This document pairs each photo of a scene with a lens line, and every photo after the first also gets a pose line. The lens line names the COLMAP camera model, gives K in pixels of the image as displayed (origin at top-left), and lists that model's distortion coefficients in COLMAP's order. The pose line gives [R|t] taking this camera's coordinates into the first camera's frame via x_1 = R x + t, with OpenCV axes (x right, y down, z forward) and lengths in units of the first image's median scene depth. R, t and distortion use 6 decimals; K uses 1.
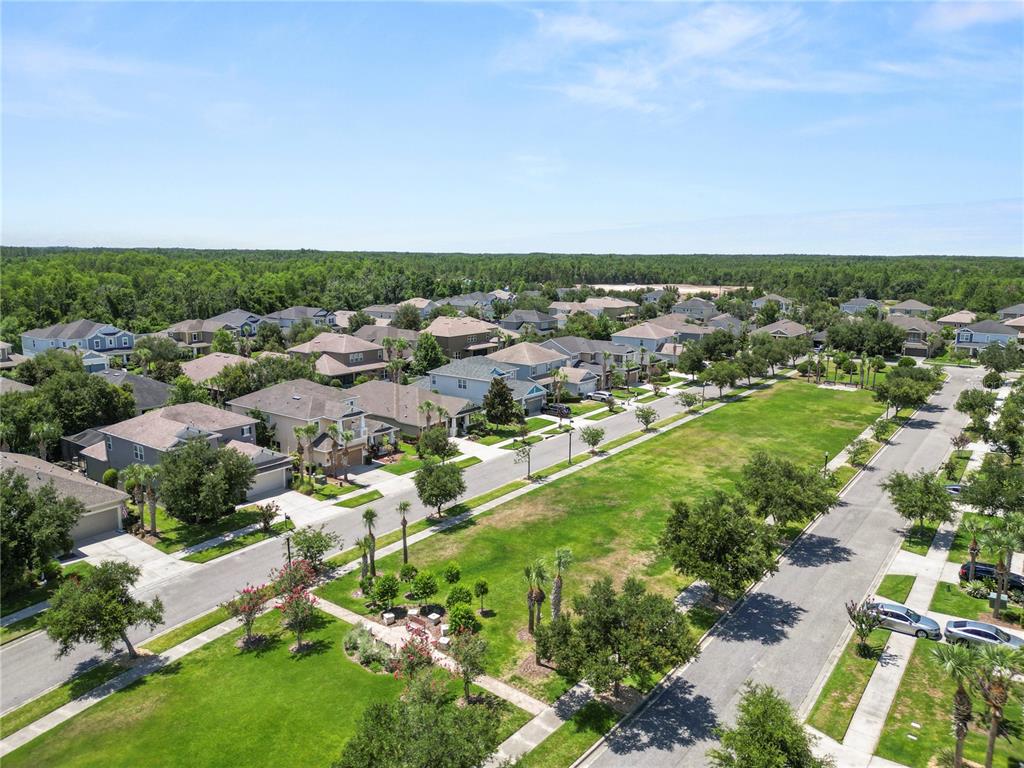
lens RADIAL K [[720.1, 0, 512.0], [0, 720.1, 384.0], [0, 0, 1]] dist [0.060623, -0.052015]
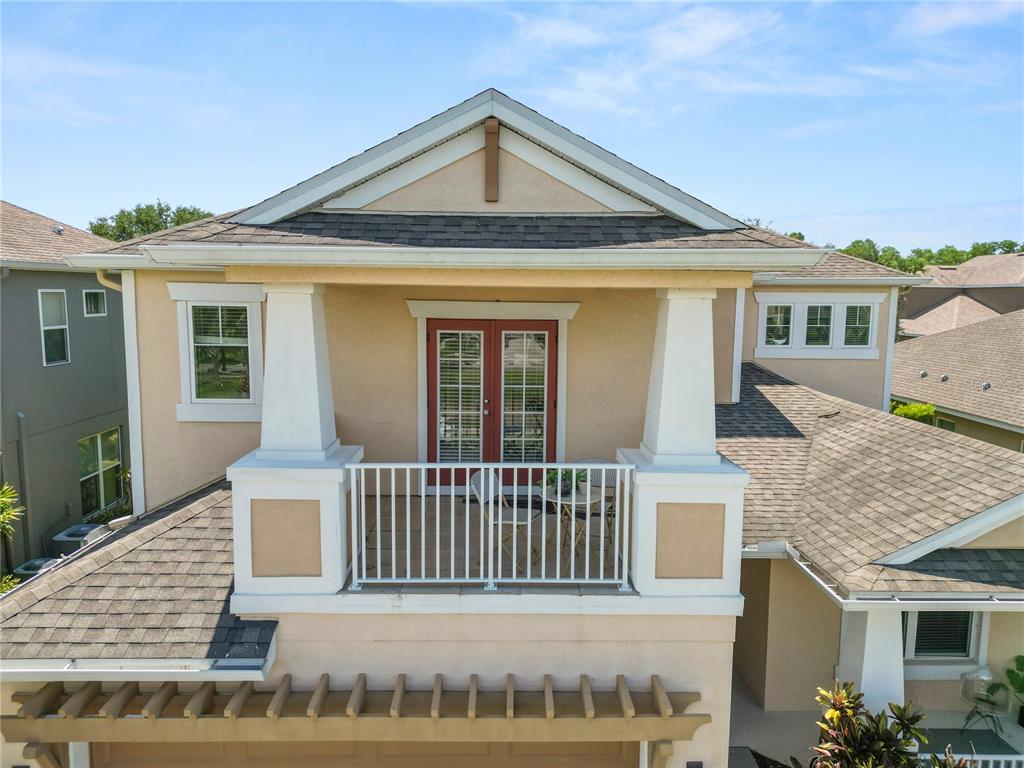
lens RADIAL K [[720.1, 0, 512.0], [0, 720.1, 384.0], [0, 0, 1]] dist [0.060623, -0.052015]
pose [[0.611004, 0.096191, -0.785762, -0.143413], [-0.148738, 0.988862, 0.005396, 0.048656], [0.777529, 0.113575, 0.618506, 0.838159]]
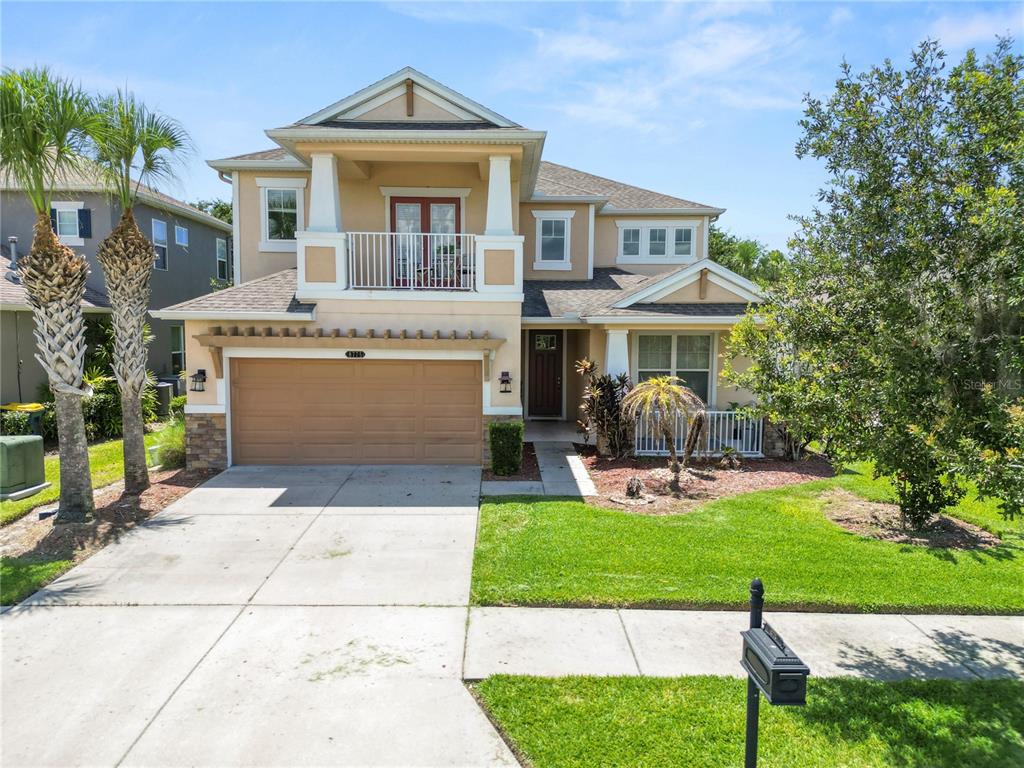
lens RADIAL K [[720.1, 0, 512.0], [0, 720.1, 384.0], [0, 0, 1]] dist [0.060623, -0.052015]
pose [[0.604233, 0.058368, -0.794667, -0.067938], [-0.144755, 0.988759, -0.037441, 0.087349], [0.783549, 0.137655, 0.605890, 0.810465]]
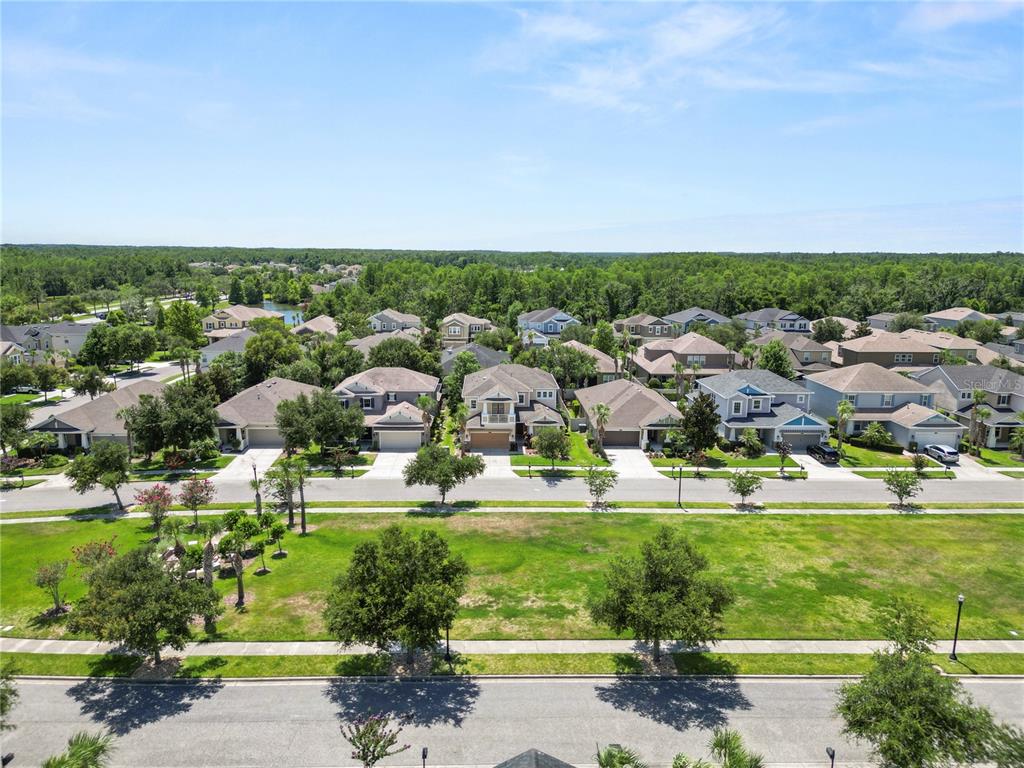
lens RADIAL K [[720.1, 0, 512.0], [0, 720.1, 384.0], [0, 0, 1]] dist [0.060623, -0.052015]
pose [[0.619082, 0.138646, -0.772991, 0.519455], [-0.144602, 0.987588, 0.061326, -0.040457], [0.771899, 0.073810, 0.631446, 0.308888]]
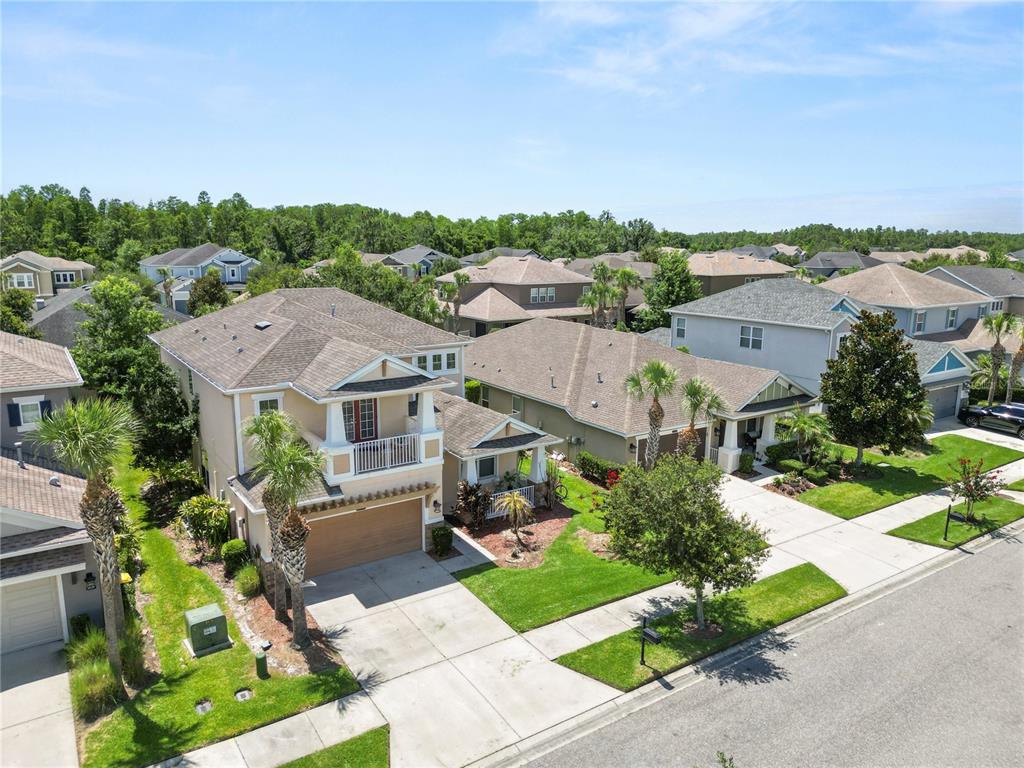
lens RADIAL K [[720.1, 0, 512.0], [0, 720.1, 384.0], [0, 0, 1]] dist [0.060623, -0.052015]
pose [[0.941522, 0.064830, -0.330656, -0.067950], [-0.059843, 0.997888, 0.025249, 0.027897], [0.331594, -0.003985, 0.943414, 0.650091]]
